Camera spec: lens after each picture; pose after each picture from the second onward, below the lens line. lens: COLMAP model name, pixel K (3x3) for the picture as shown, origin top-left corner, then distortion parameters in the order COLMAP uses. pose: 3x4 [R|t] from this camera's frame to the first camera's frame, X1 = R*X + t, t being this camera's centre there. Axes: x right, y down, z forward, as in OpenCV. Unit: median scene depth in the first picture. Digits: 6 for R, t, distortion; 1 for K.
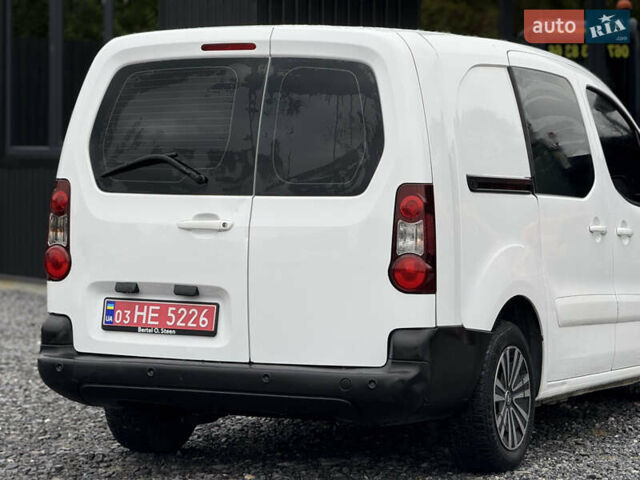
lens RADIAL K [[2294.2, 0, 320.0], [0, 2294.2, 240.0], [0, 0, 1]] dist [0.216946, -0.069122]
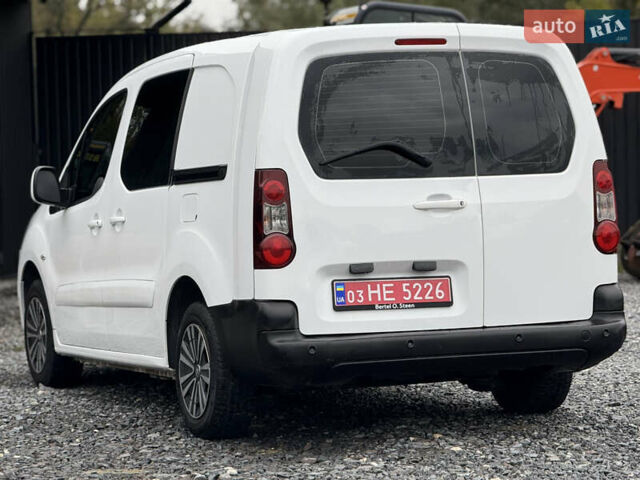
lens RADIAL K [[2294.2, 0, 320.0], [0, 2294.2, 240.0], [0, 0, 1]] dist [0.216946, -0.069122]
pose [[0.664510, -0.051061, 0.745533, -0.893973], [0.055308, 0.998287, 0.019074, -0.013697], [-0.745230, 0.028559, 0.666196, 0.314522]]
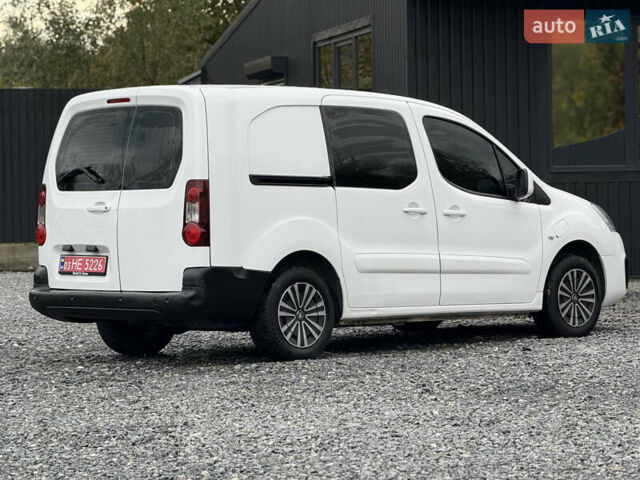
lens RADIAL K [[2294.2, 0, 320.0], [0, 2294.2, 240.0], [0, 0, 1]] dist [0.216946, -0.069122]
pose [[0.935831, -0.017268, -0.352026, 0.677951], [0.010759, 0.999733, -0.020438, 0.051335], [0.352285, 0.015339, 0.935767, -0.493235]]
